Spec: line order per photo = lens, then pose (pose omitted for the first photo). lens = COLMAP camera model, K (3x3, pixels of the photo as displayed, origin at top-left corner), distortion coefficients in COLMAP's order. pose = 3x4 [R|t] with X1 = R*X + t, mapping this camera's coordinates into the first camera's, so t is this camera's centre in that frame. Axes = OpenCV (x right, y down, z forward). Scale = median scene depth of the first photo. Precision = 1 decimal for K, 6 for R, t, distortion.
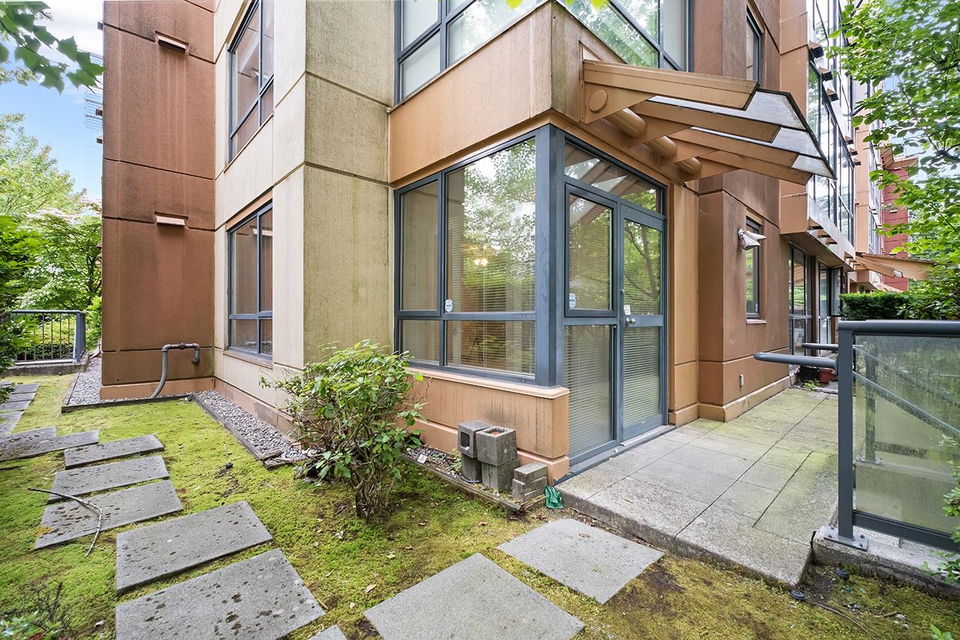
lens RADIAL K [[420.4, 0, 484.5], [0, 420.4, 318.3], [0, 0, 1]] dist [0.000205, -0.000485]
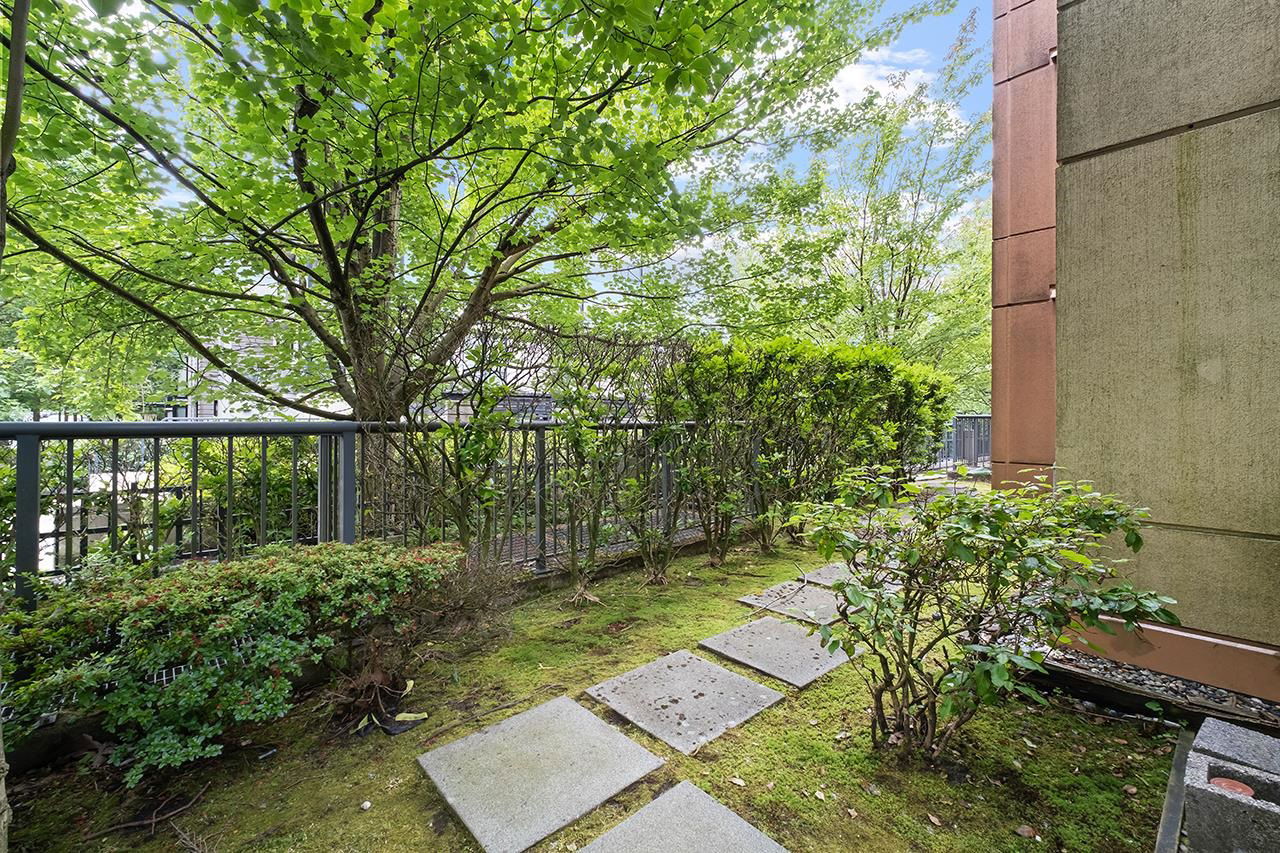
lens RADIAL K [[560.6, 0, 646.2], [0, 560.6, 418.8], [0, 0, 1]] dist [0.000205, -0.000485]
pose [[-0.049347, -0.002344, -0.998779, 0.586120], [-0.010227, 0.999946, -0.001841, -0.002146], [0.998729, 0.010124, -0.049368, 0.700421]]
